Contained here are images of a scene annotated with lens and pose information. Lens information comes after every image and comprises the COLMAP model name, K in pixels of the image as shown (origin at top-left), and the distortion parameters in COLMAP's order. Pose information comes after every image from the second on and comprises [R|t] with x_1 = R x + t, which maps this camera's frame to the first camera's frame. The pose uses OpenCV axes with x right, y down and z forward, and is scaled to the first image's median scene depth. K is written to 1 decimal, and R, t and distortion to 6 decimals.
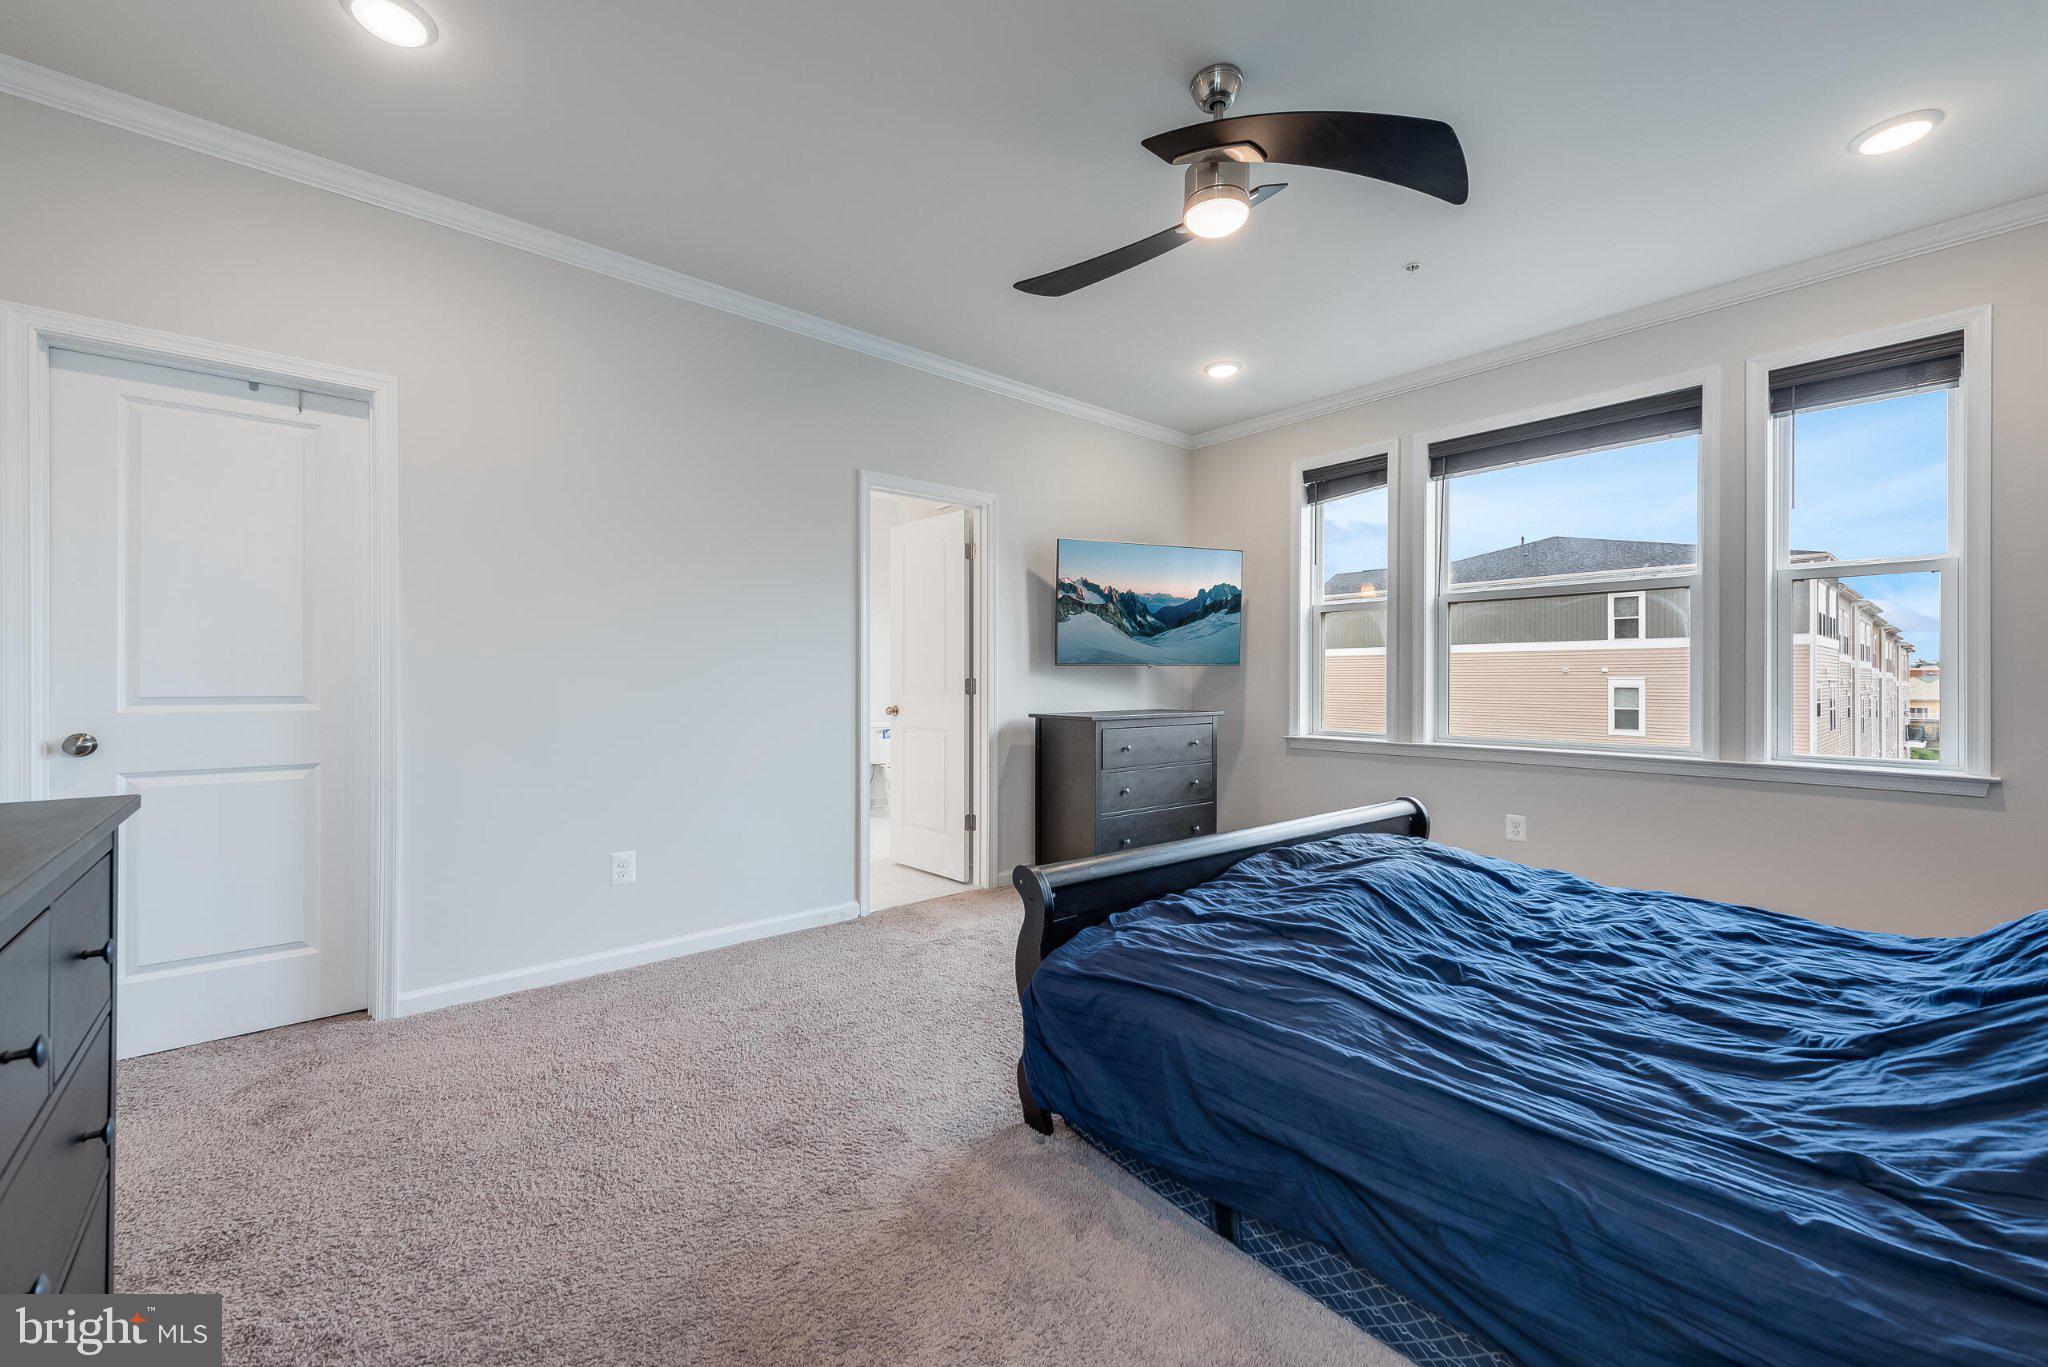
lens RADIAL K [[808.9, 0, 1015.9], [0, 808.9, 687.3], [0, 0, 1]] dist [0.002836, -0.000120]
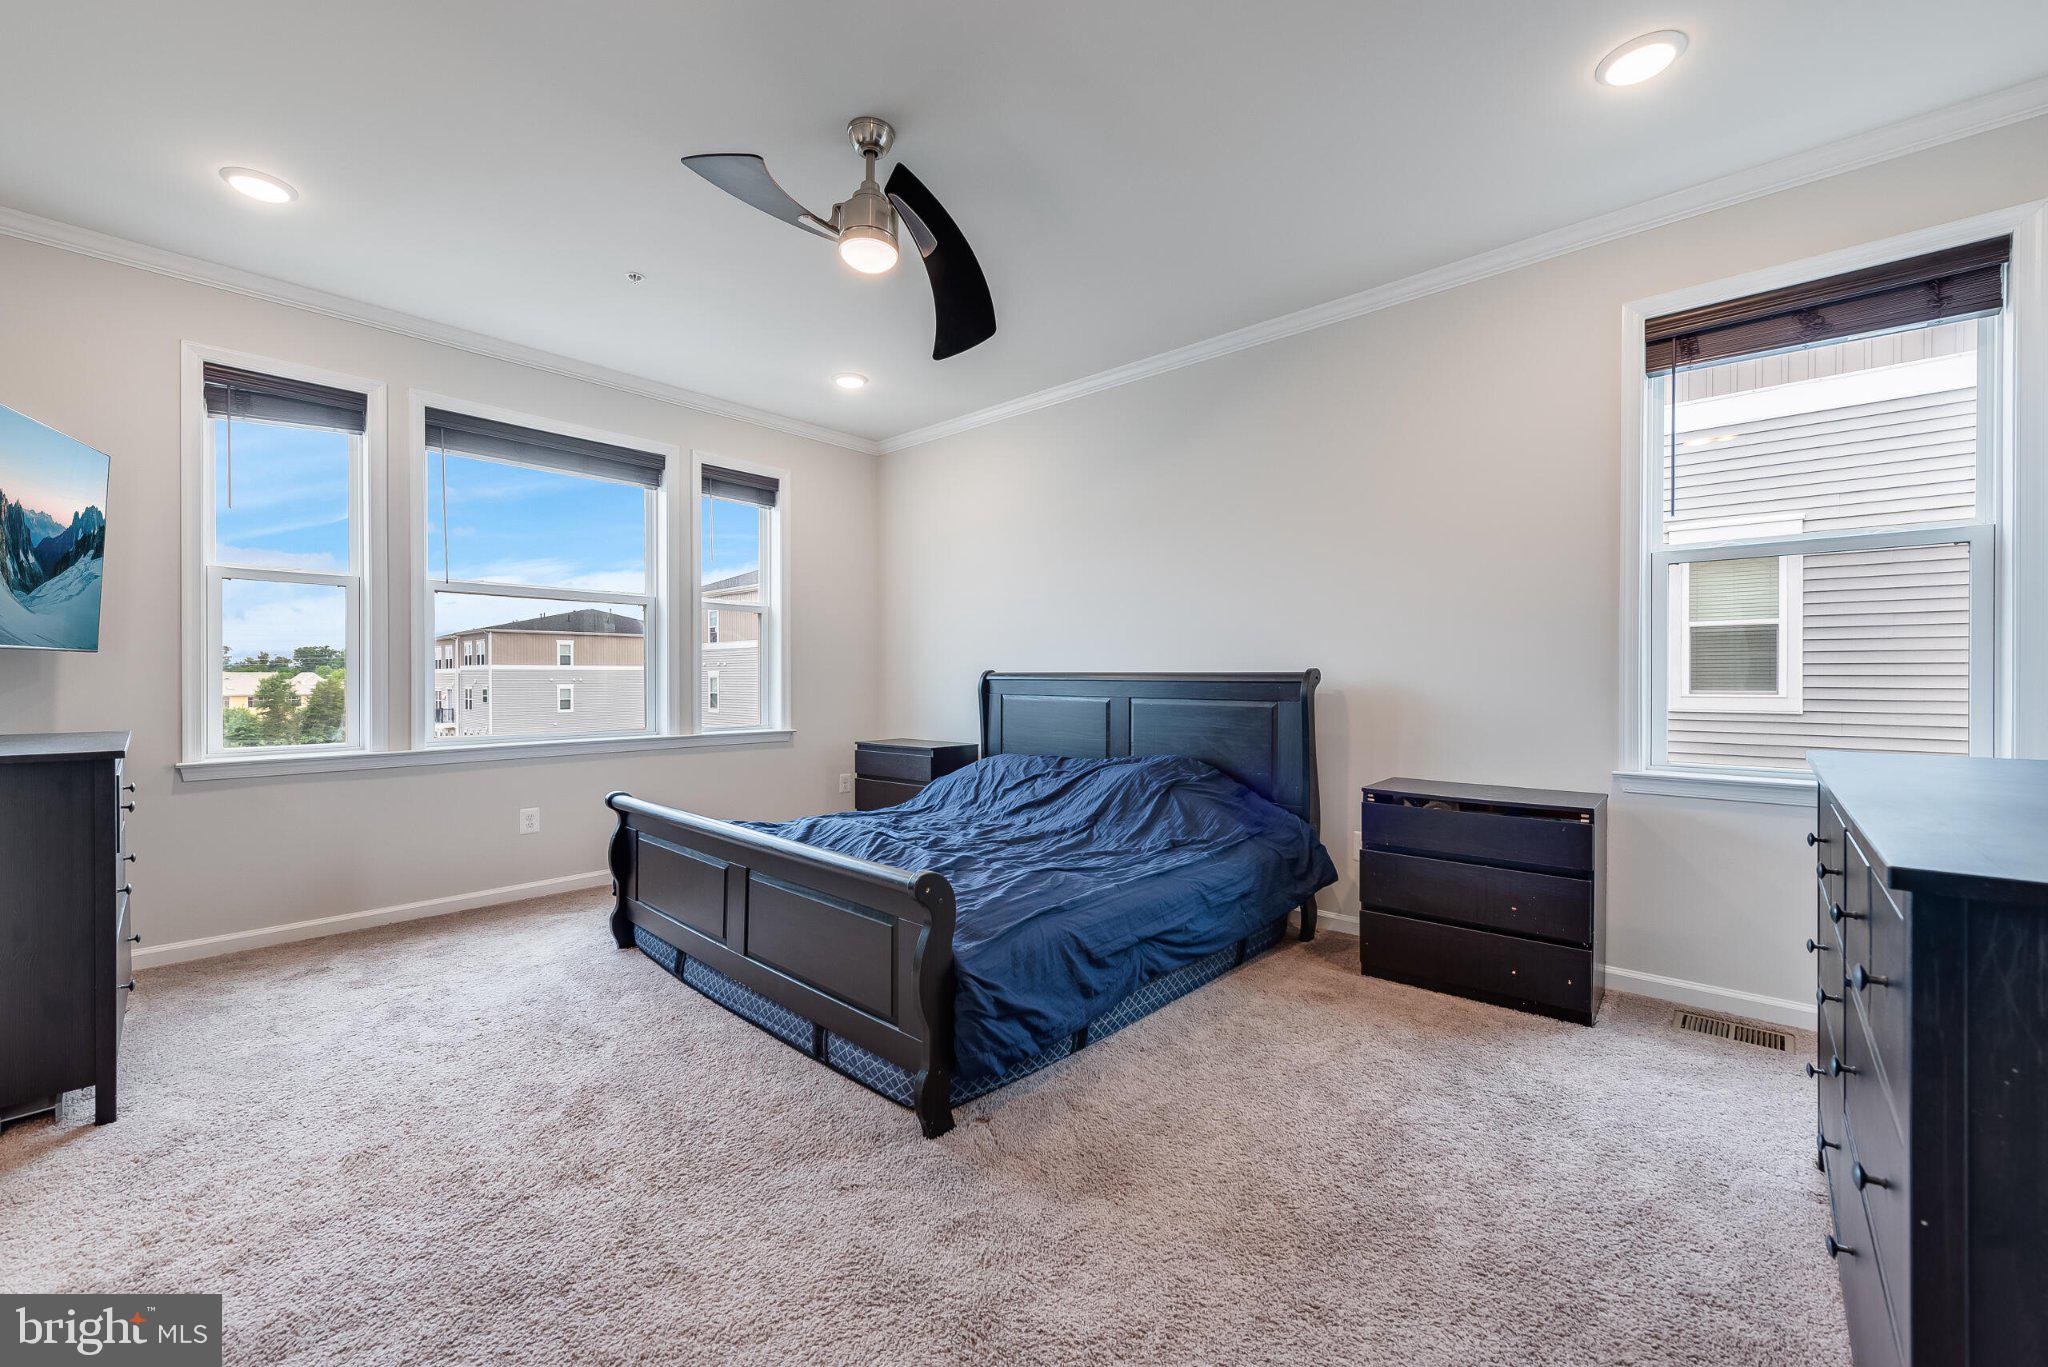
lens RADIAL K [[808.9, 0, 1015.9], [0, 808.9, 687.3], [0, 0, 1]] dist [0.002836, -0.000120]
pose [[-0.115995, -0.015653, 0.993126, -0.545520], [0.010927, 0.999795, 0.017034, -0.006934], [-0.993190, 0.012828, -0.115800, 0.582671]]
